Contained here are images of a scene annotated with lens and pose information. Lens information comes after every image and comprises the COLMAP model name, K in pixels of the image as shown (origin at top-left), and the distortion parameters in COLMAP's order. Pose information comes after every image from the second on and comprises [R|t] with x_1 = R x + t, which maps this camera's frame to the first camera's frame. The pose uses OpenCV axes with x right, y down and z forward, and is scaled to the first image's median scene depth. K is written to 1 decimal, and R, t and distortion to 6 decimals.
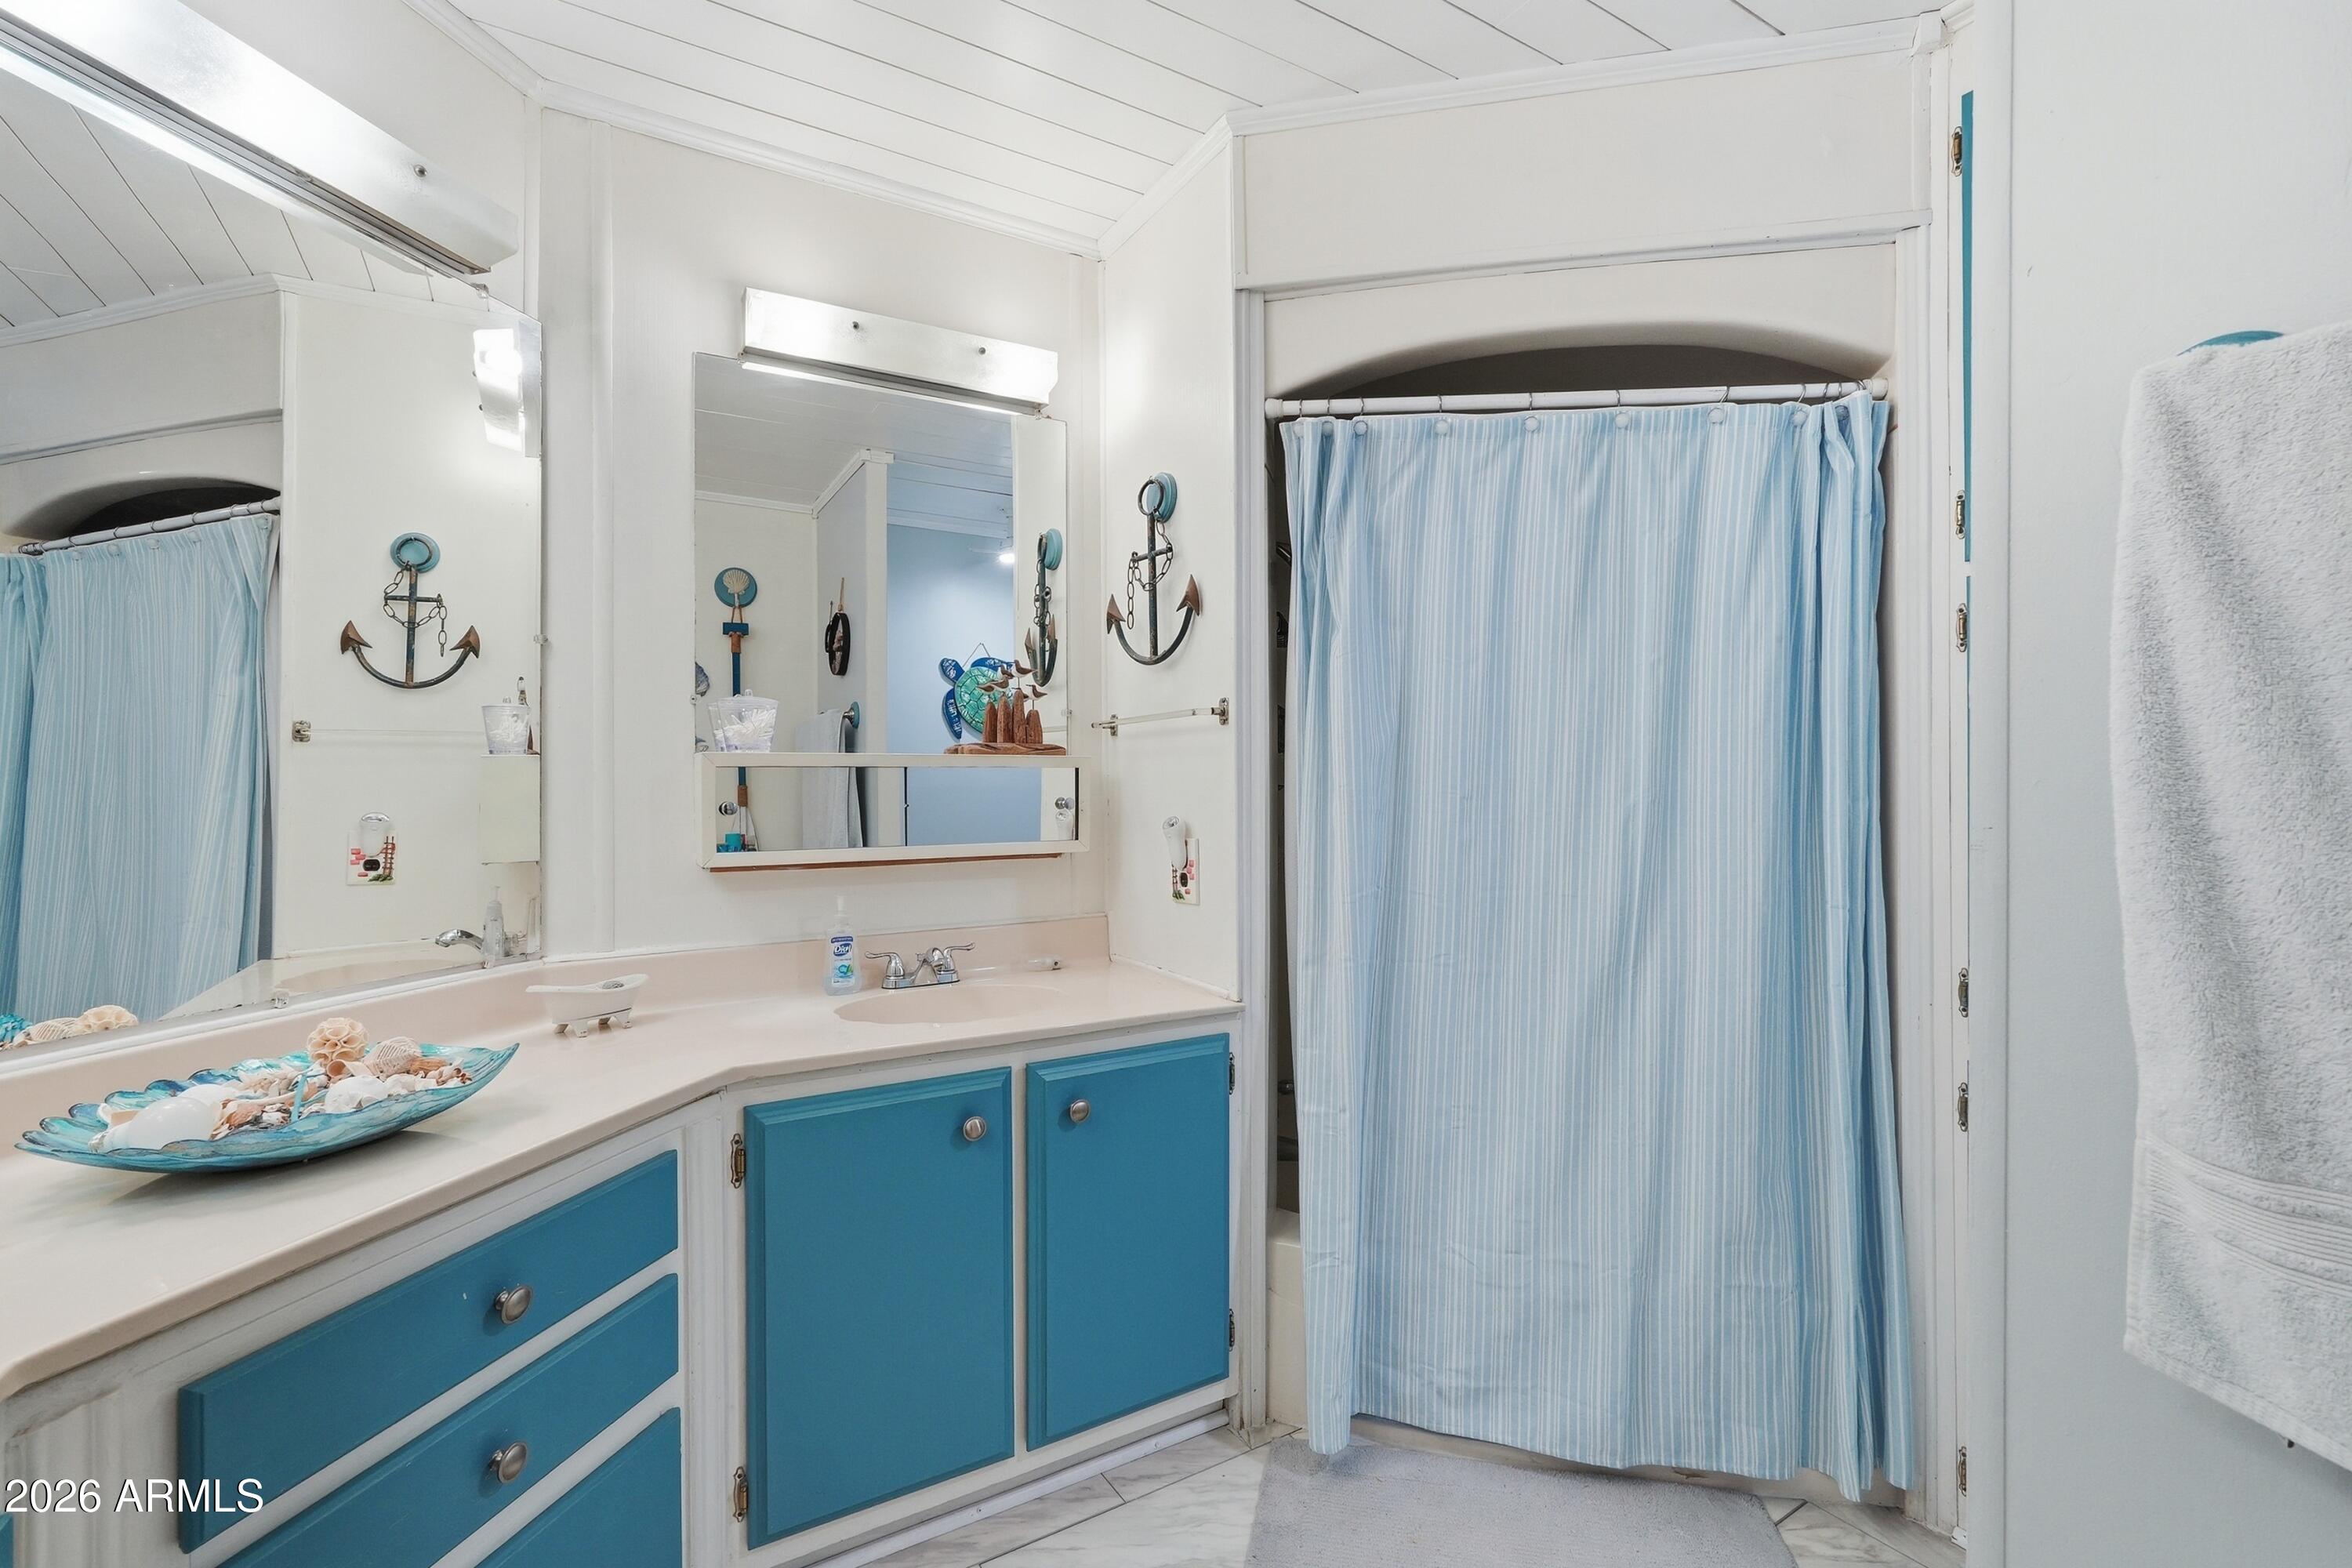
lens RADIAL K [[1046.7, 0, 1179.6], [0, 1046.7, 785.3], [0, 0, 1]] dist [-0.011030, -0.000027]
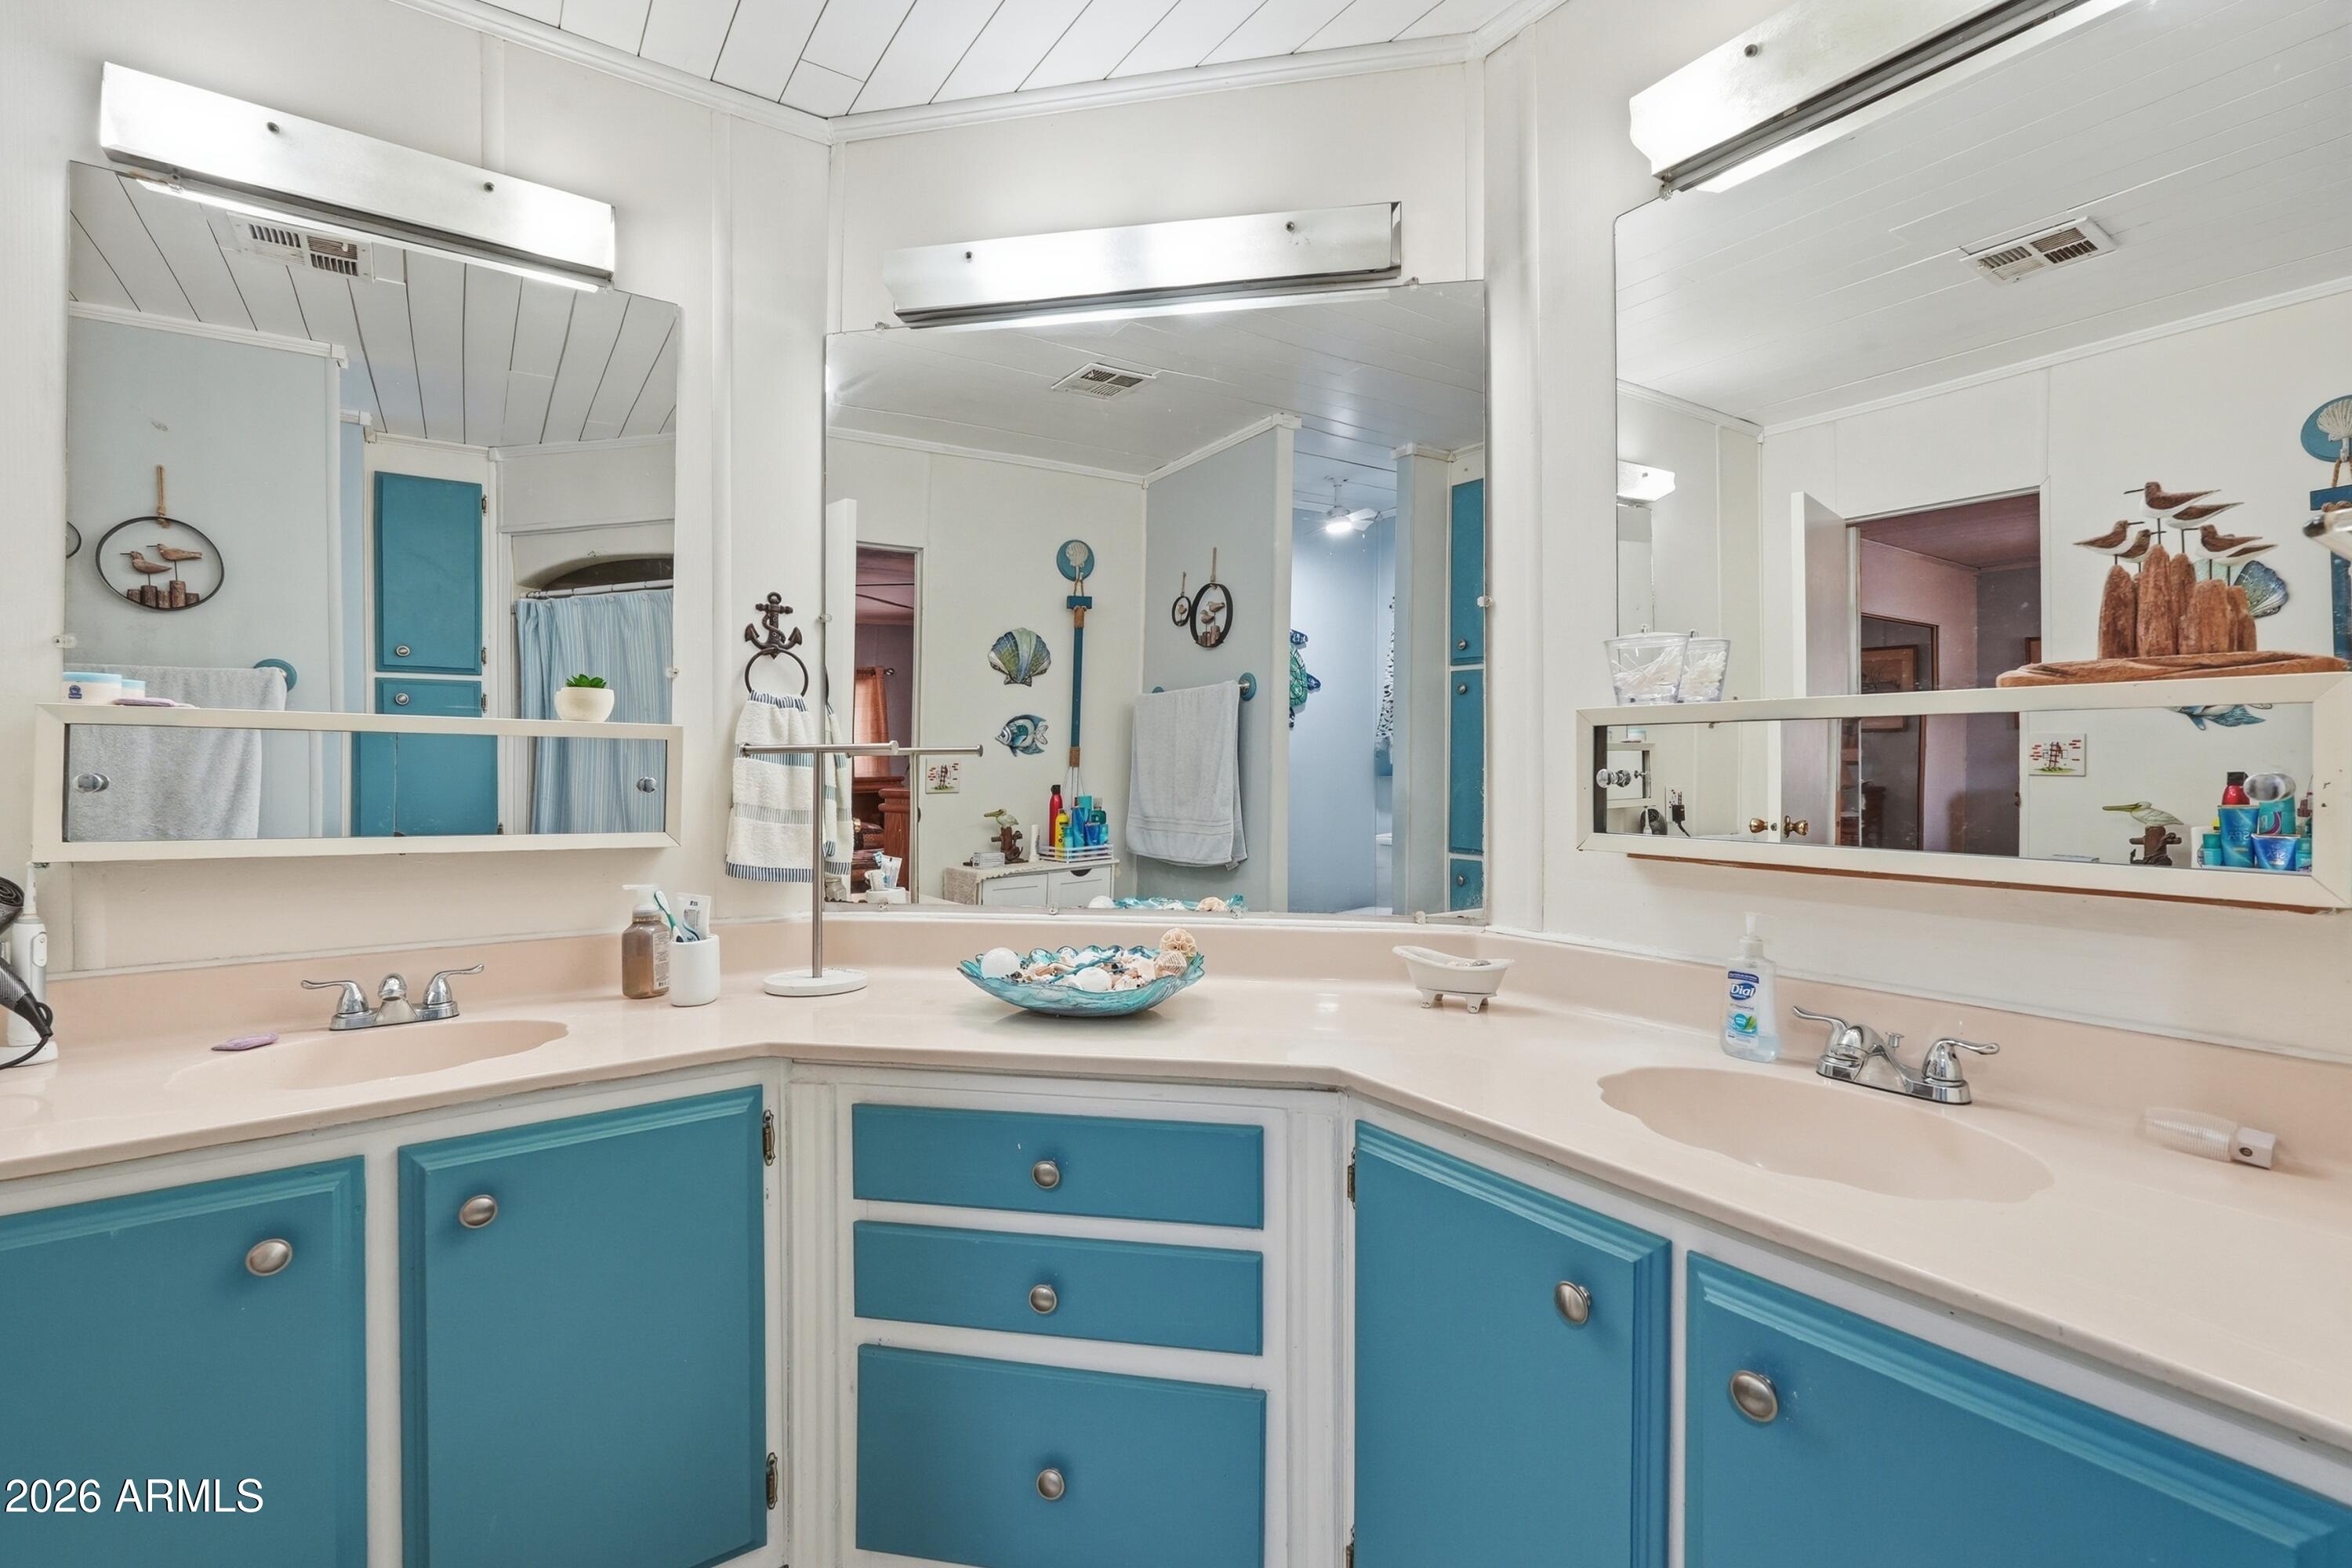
lens RADIAL K [[991.7, 0, 1176.0], [0, 991.7, 784.0], [0, 0, 1]] dist [0.023749, -0.000041]
pose [[0.074946, 0.020898, -0.996969, 0.408155], [0.011961, 0.999690, 0.021855, 0.002795], [0.997116, -0.013563, 0.074673, 0.787884]]
